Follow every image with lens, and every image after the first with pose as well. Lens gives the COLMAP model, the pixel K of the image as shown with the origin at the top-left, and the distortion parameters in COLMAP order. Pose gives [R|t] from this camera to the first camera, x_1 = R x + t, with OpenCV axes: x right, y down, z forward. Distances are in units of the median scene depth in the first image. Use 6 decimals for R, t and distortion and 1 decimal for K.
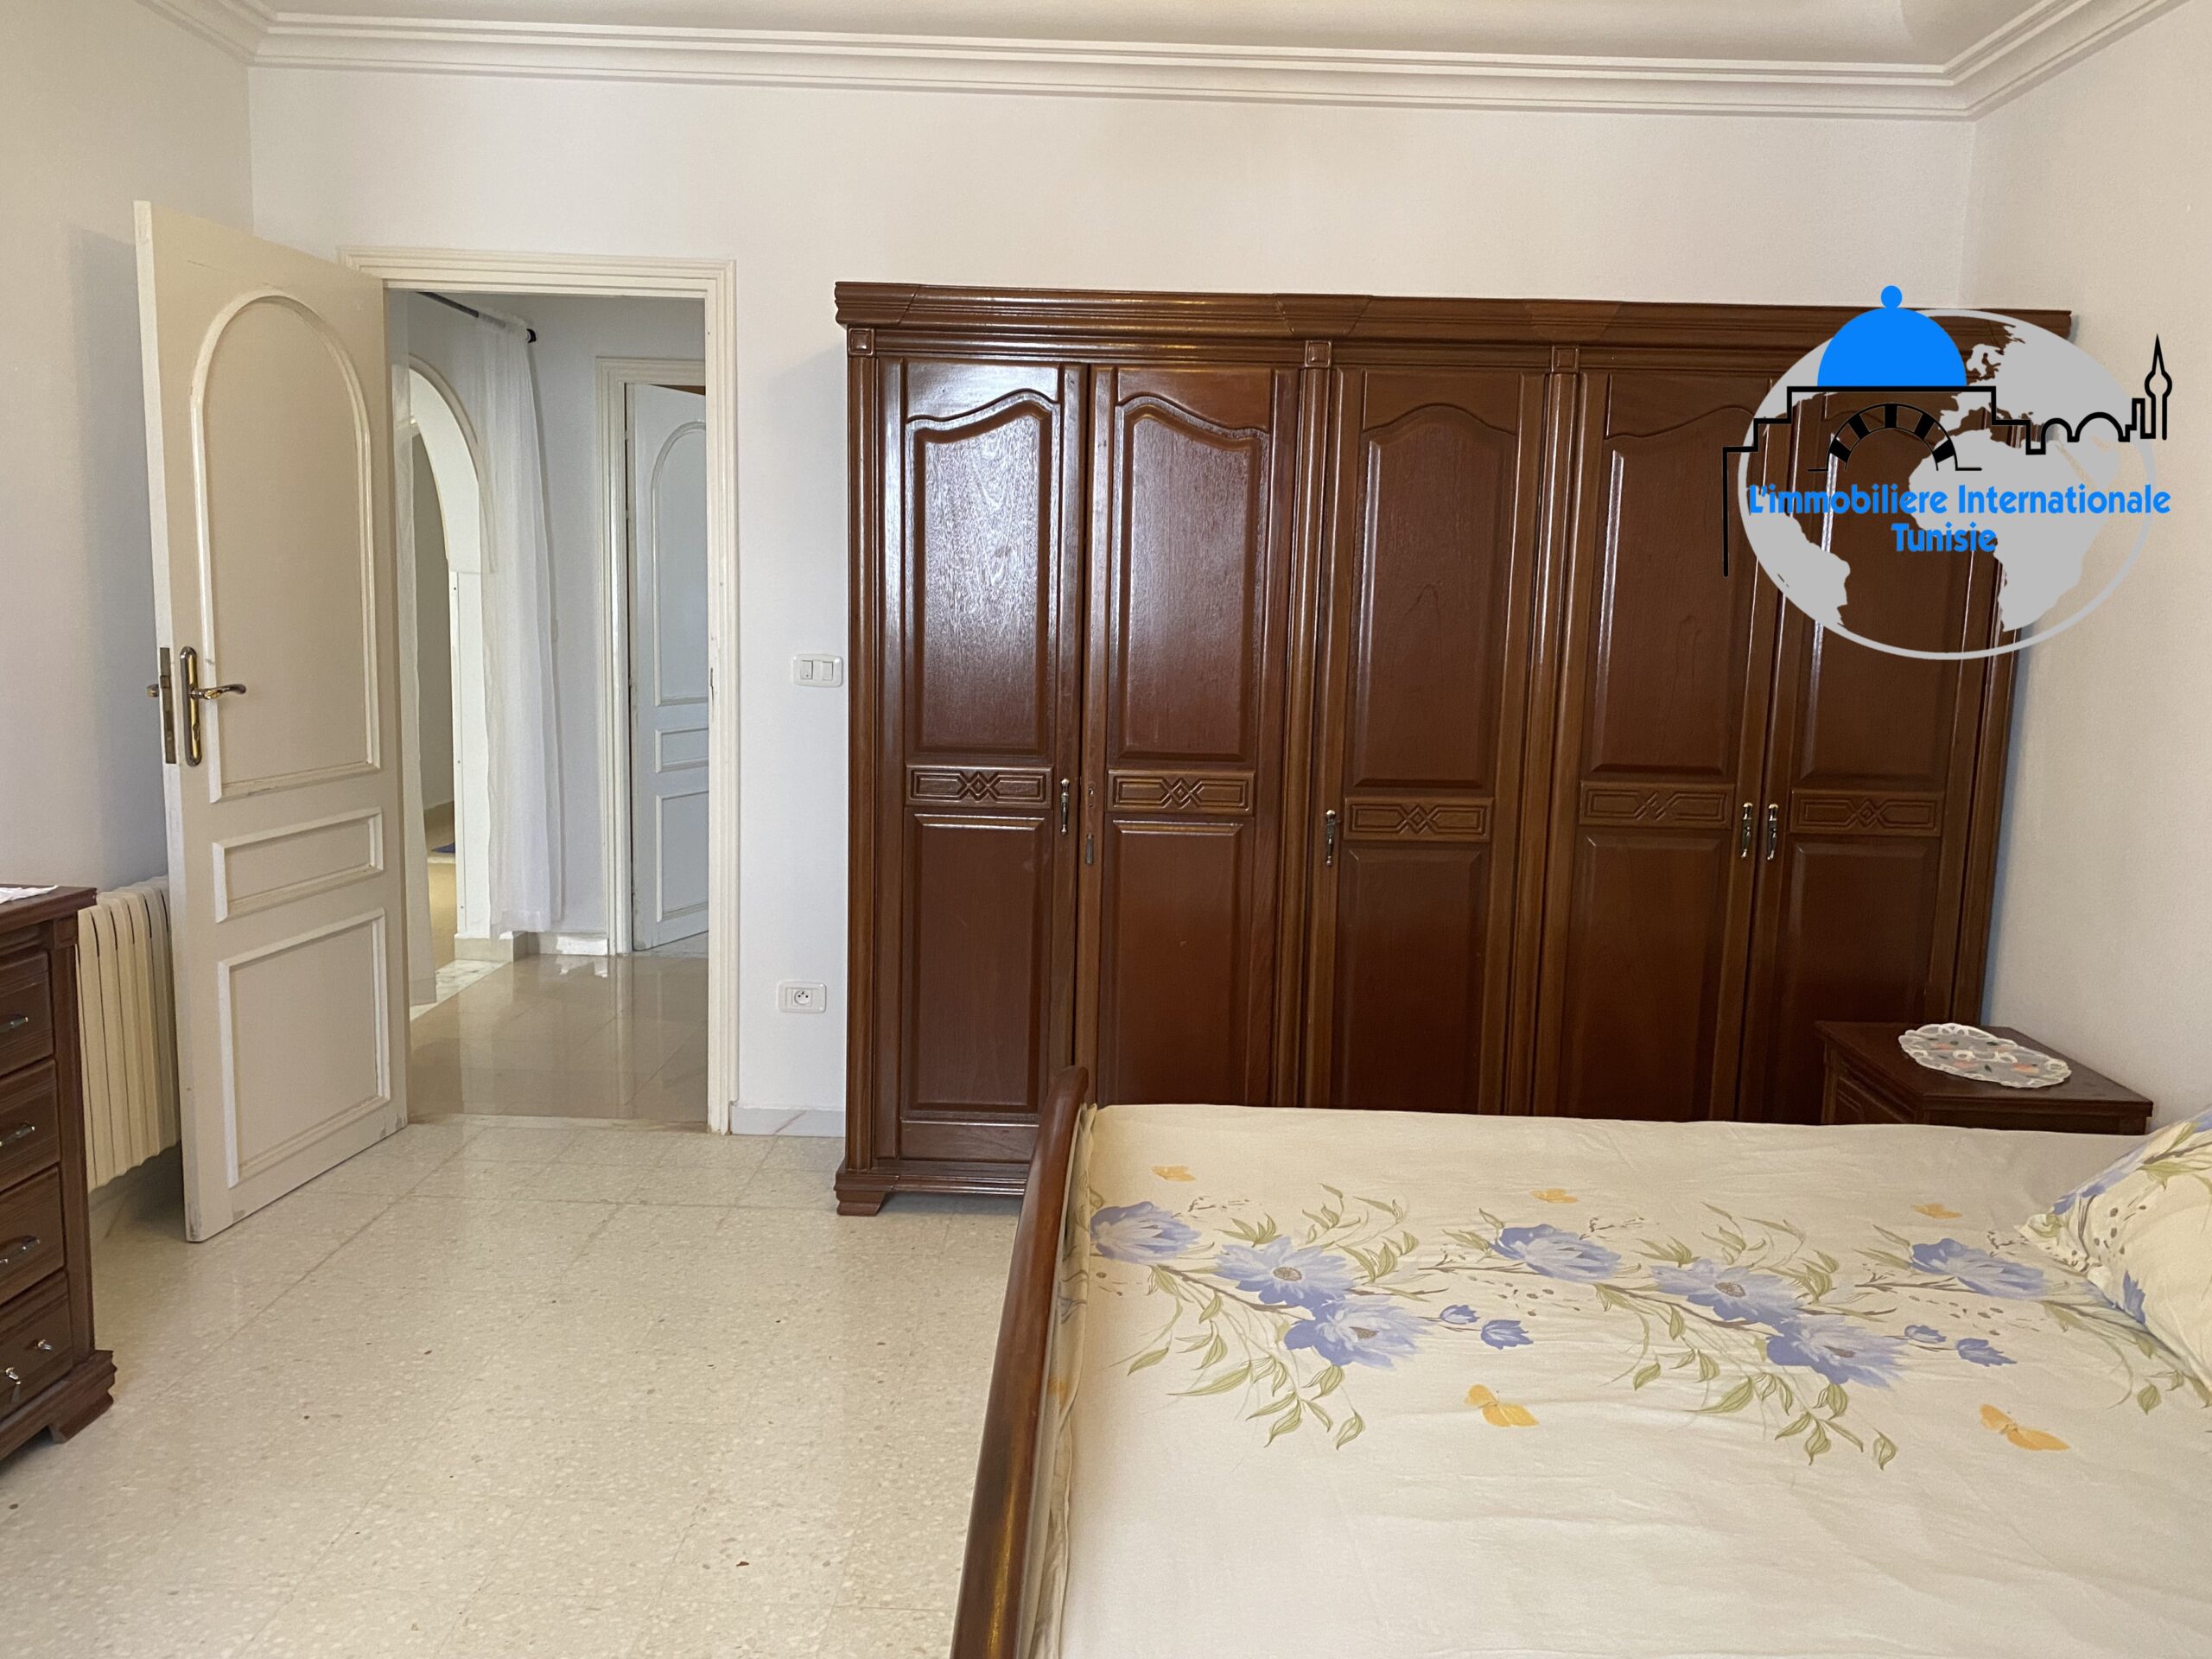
lens RADIAL K [[1669.6, 0, 1129.6], [0, 1669.6, 823.5], [0, 0, 1]] dist [0.039108, -0.054067]
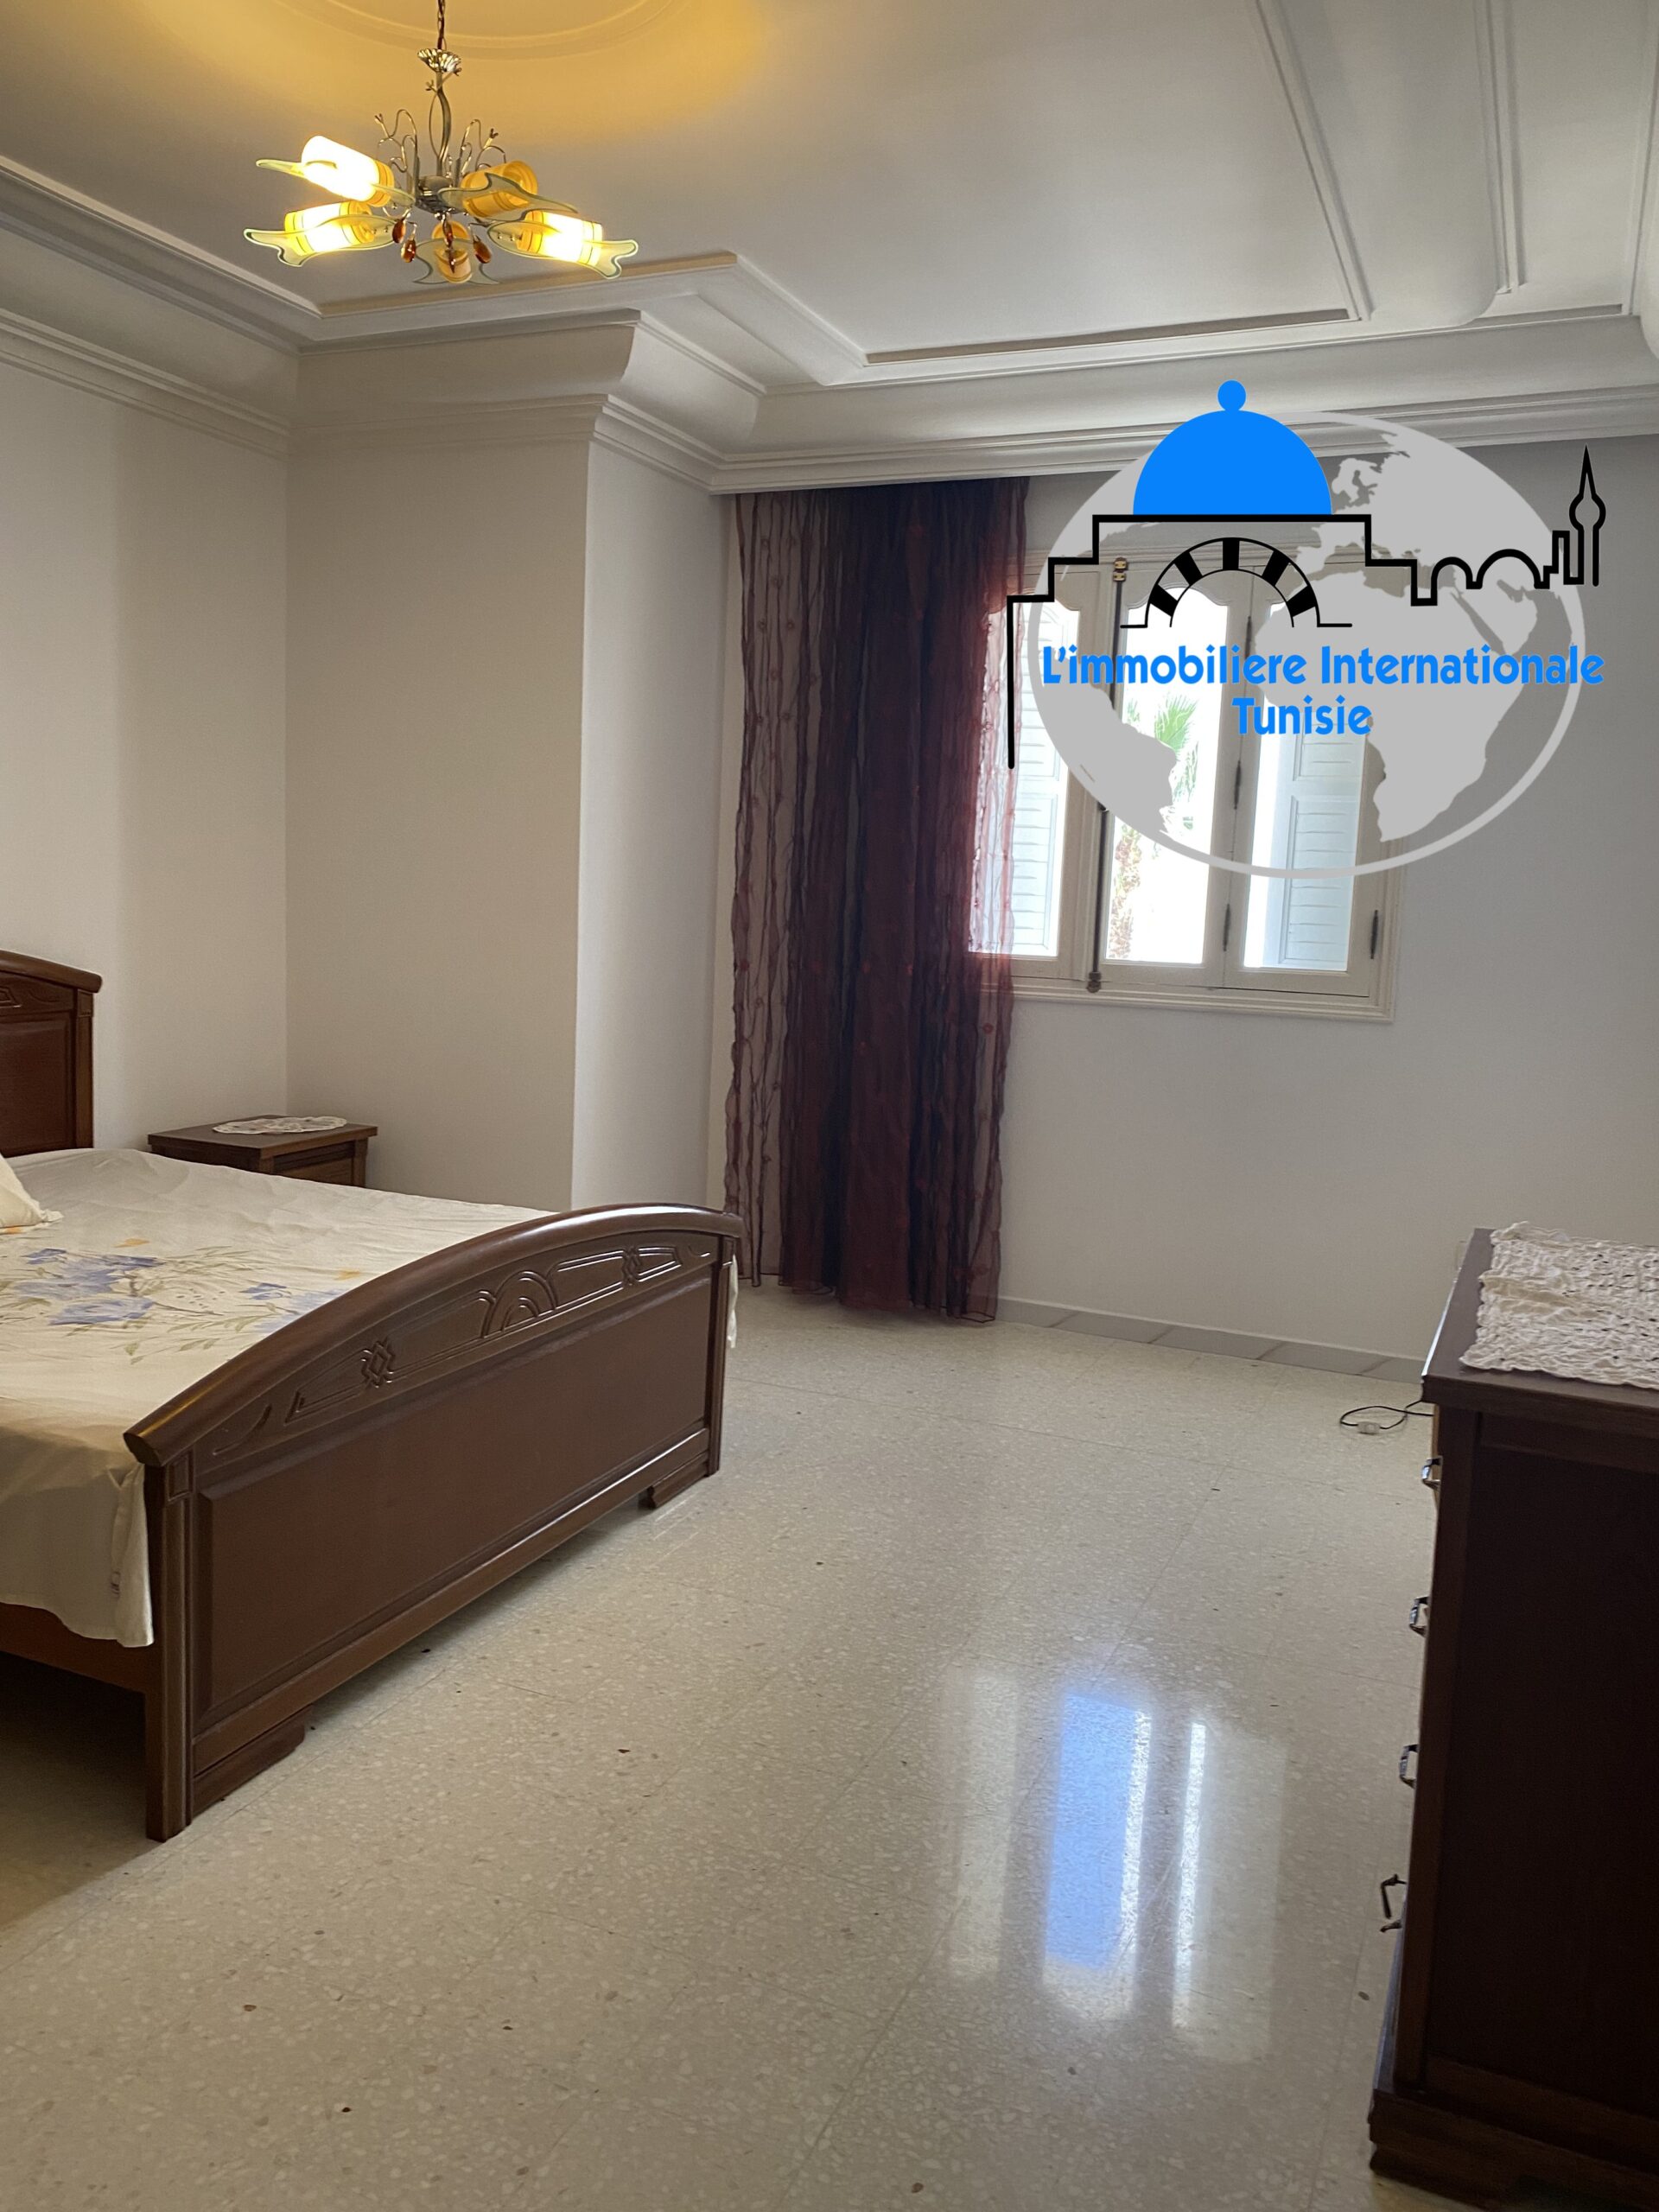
lens RADIAL K [[1669.6, 0, 829.5], [0, 1669.6, 1106.0], [0, 0, 1]] dist [0.039108, -0.054067]
pose [[-0.919174, -0.109378, 0.378359, -0.740934], [-0.007621, 0.965424, 0.260575, -0.246842], [-0.393778, 0.236630, -0.888226, 1.876577]]
